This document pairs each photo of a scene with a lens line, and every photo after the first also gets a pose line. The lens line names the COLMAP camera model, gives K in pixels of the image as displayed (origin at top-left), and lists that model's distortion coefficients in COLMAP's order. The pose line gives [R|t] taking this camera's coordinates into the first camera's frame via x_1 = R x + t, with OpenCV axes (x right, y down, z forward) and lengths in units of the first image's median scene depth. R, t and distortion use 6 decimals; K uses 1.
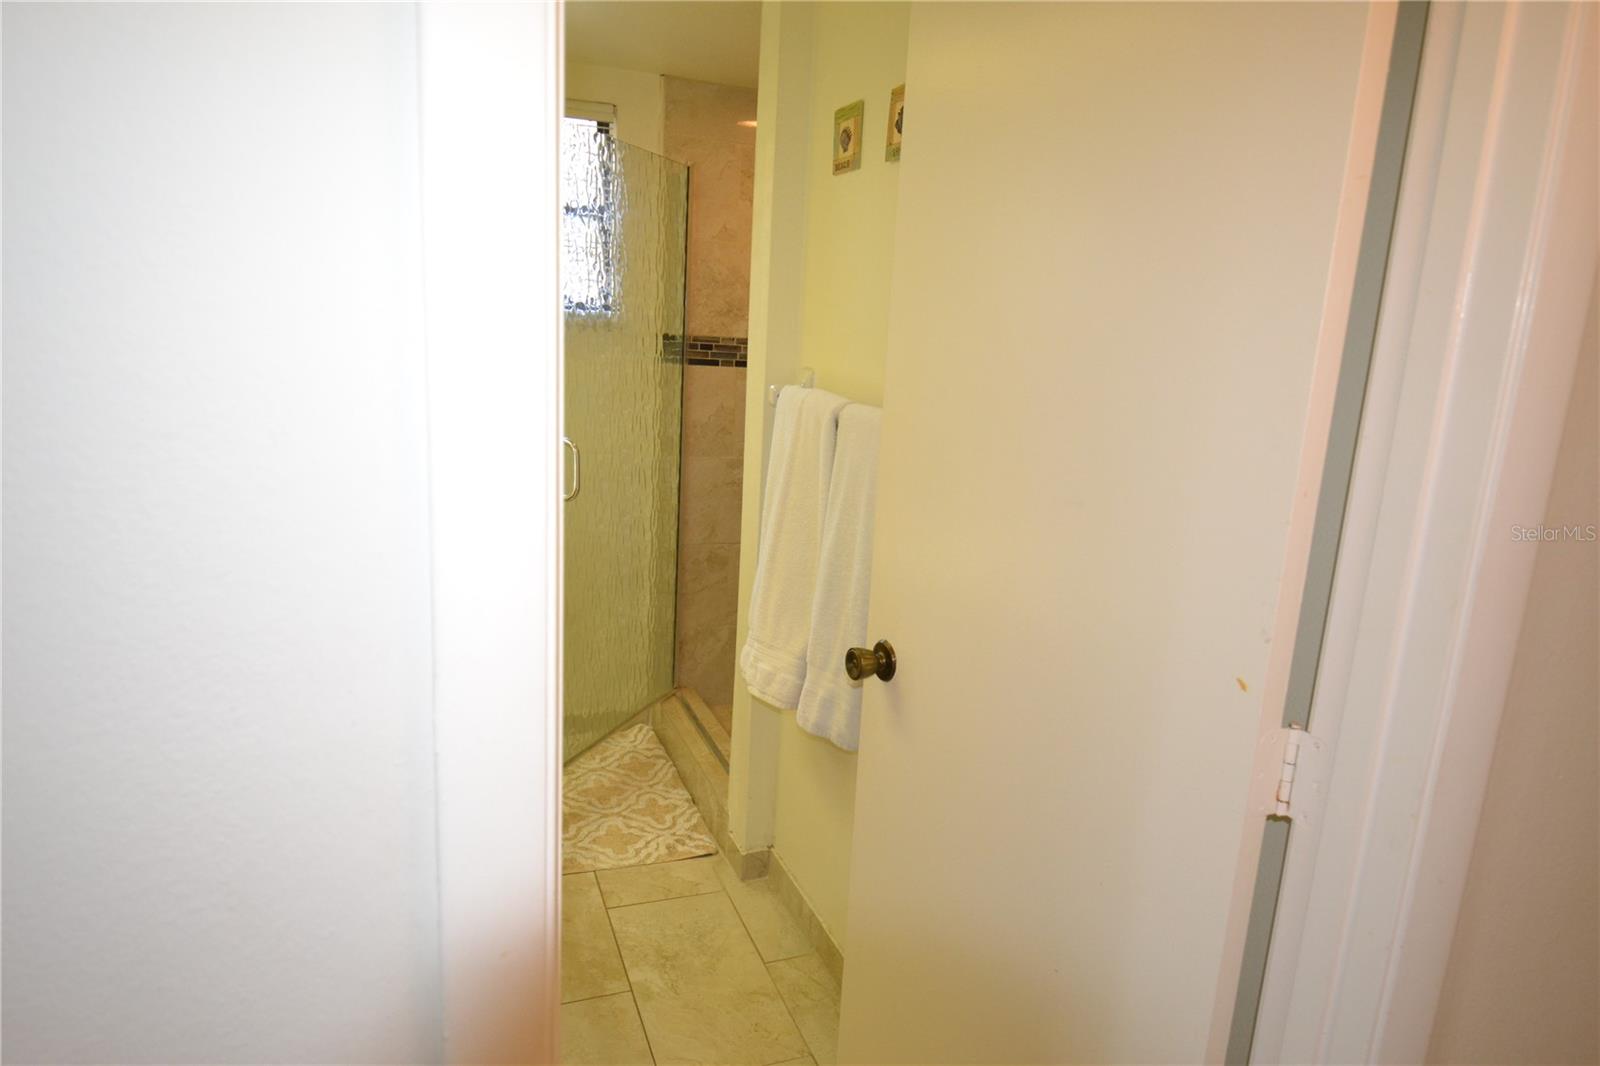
lens RADIAL K [[991.7, 0, 797.9], [0, 991.7, 531.1], [0, 0, 1]] dist [0.030580, -0.041362]
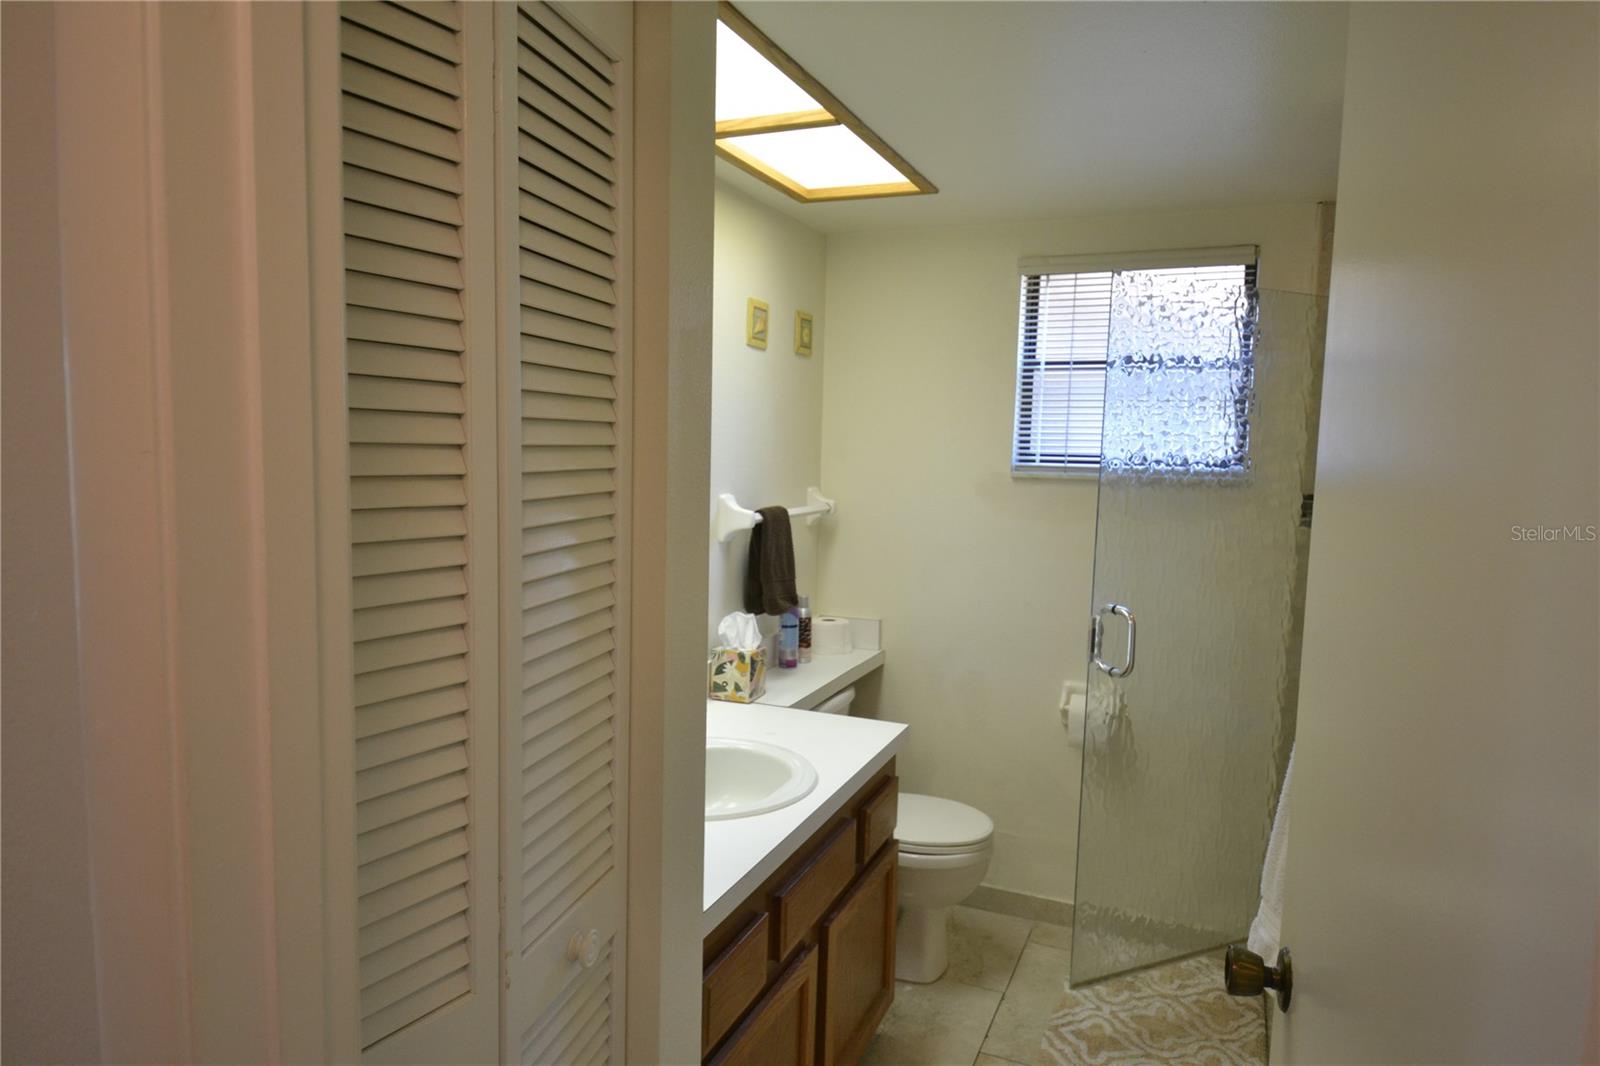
lens RADIAL K [[991.7, 0, 801.5], [0, 991.7, 536.3], [0, 0, 1]] dist [0.030580, -0.041362]
pose [[0.723307, 0.039991, -0.689368, 0.137204], [-0.139277, 0.986253, -0.088920, -0.027988], [0.676335, 0.160330, 0.718933, 0.105368]]
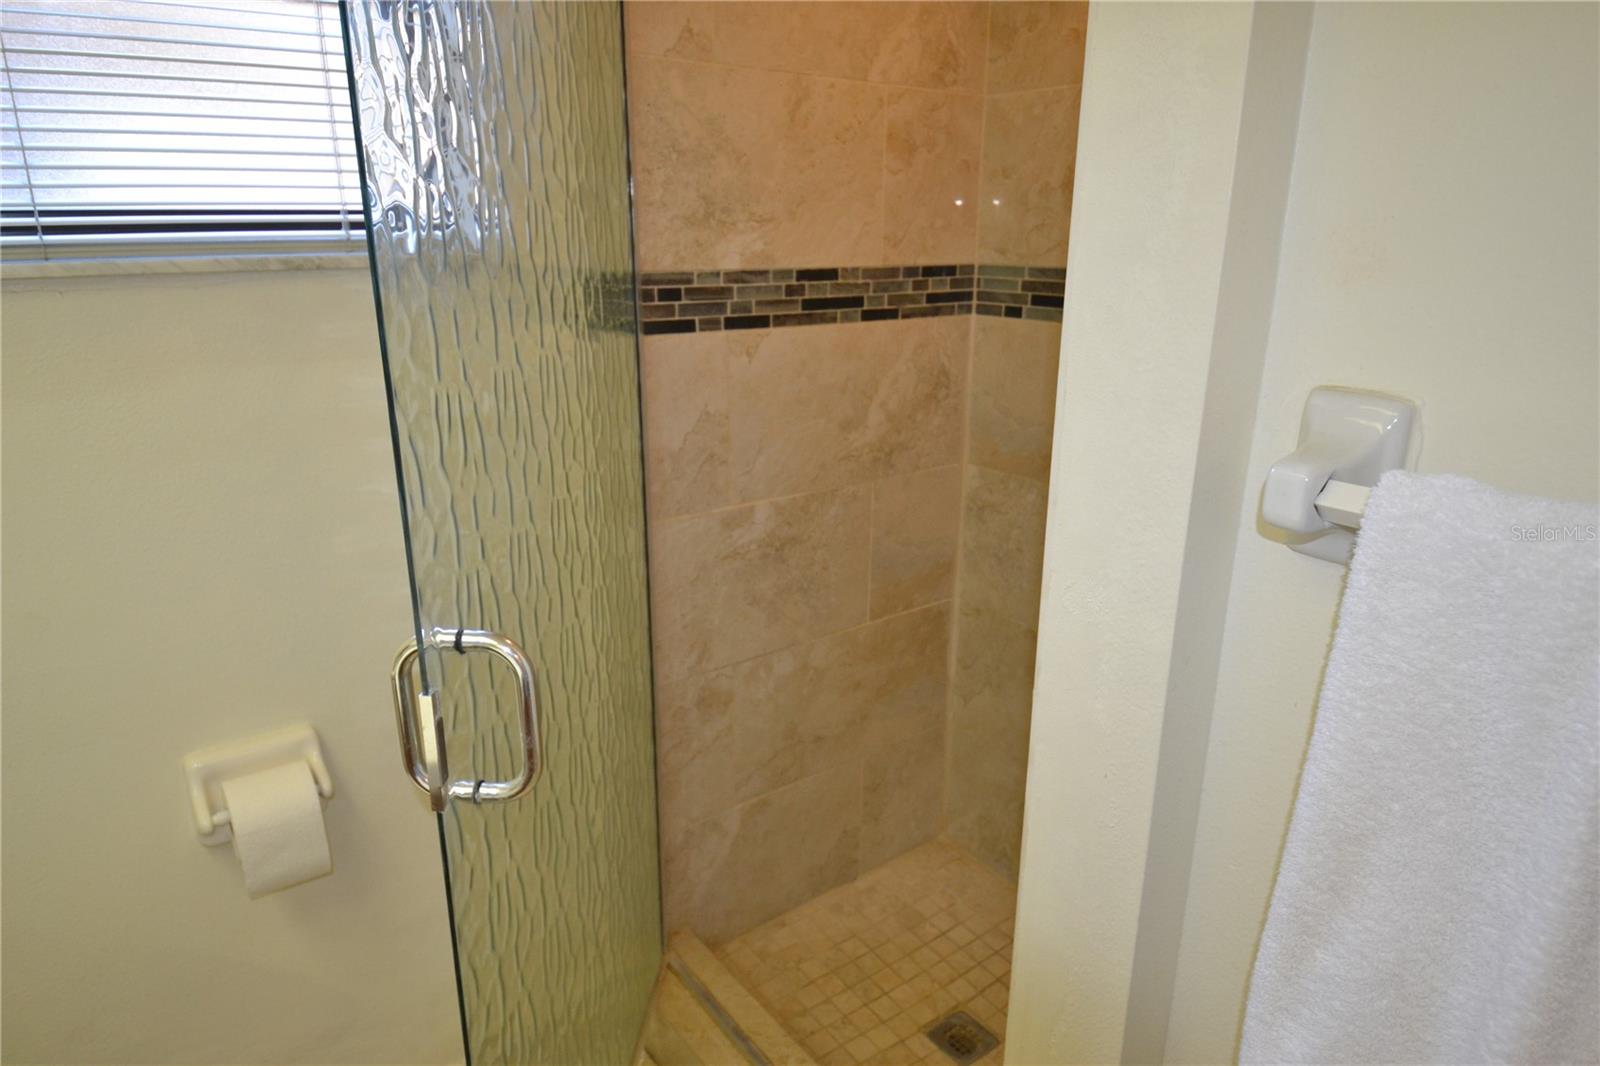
lens RADIAL K [[991.7, 0, 791.2], [0, 991.7, 536.7], [0, 0, 1]] dist [0.030580, -0.041362]
pose [[0.959780, -0.131821, 0.247884, -0.171441], [0.106764, 0.987956, 0.112003, -0.118201], [-0.259663, -0.081033, 0.962294, 0.517410]]
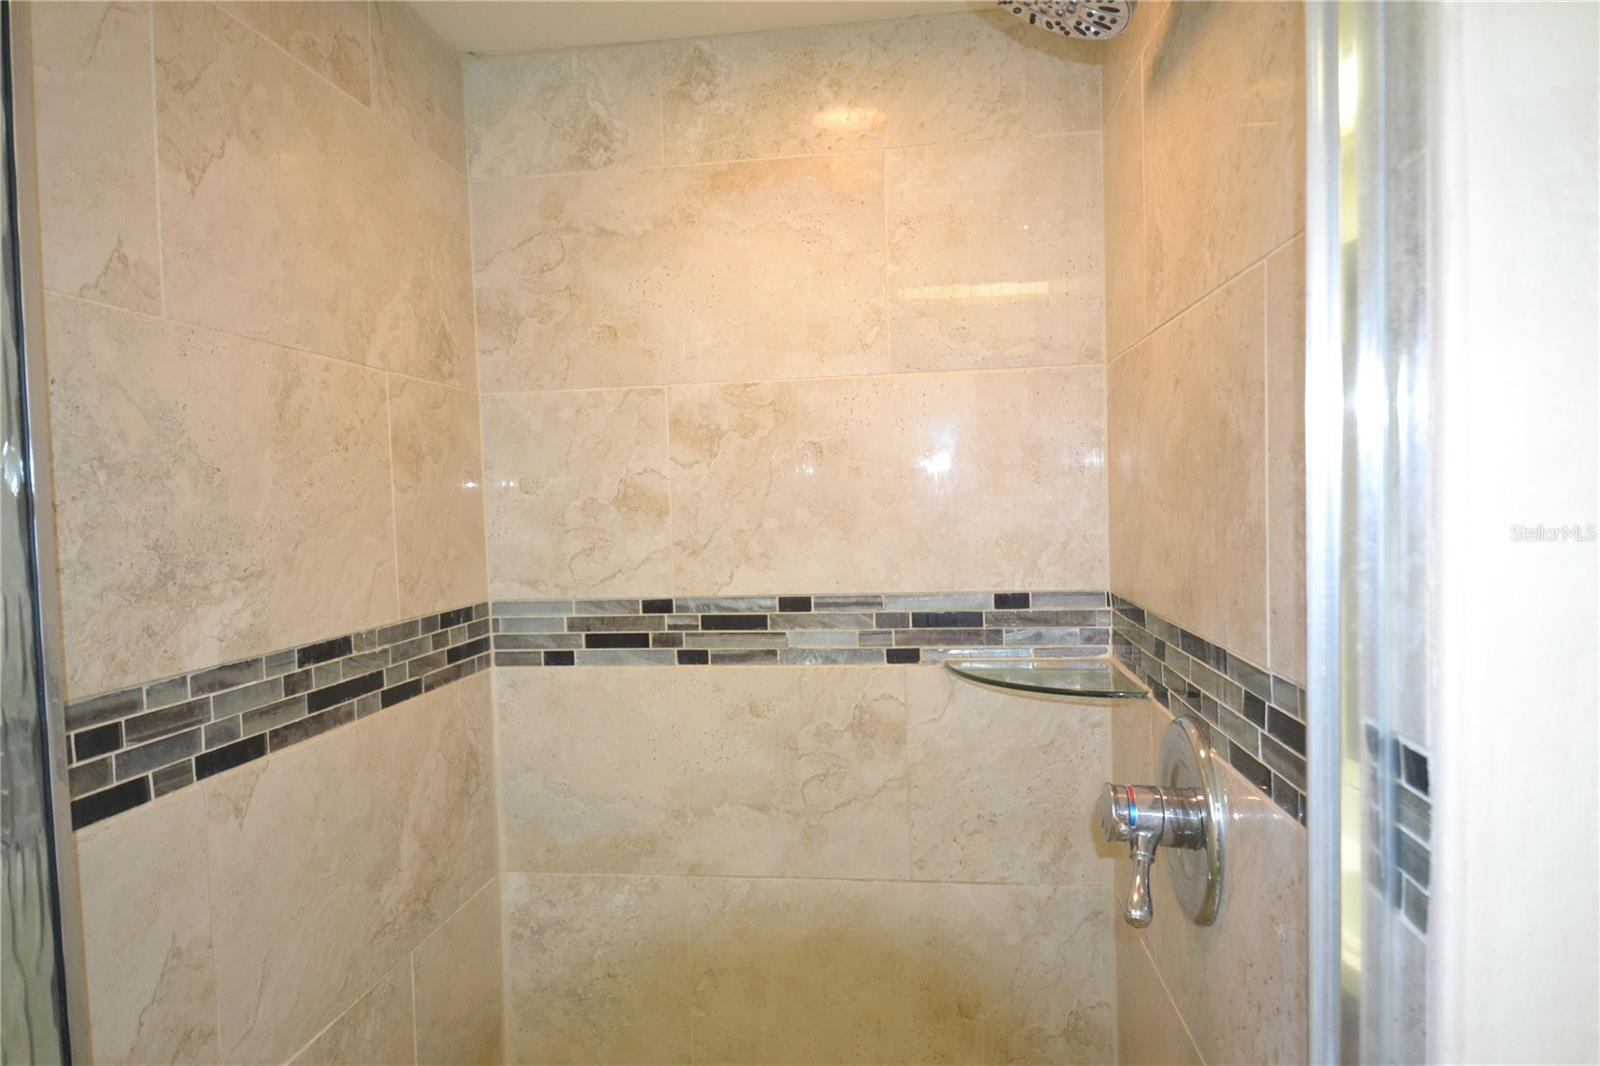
lens RADIAL K [[991.7, 0, 799.6], [0, 991.7, 530.0], [0, 0, 1]] dist [0.030580, -0.041362]
pose [[0.460297, -0.098600, 0.882272, -0.219808], [0.242305, 0.970033, -0.018006, -0.190695], [-0.854058, 0.222067, 0.470395, 0.743249]]
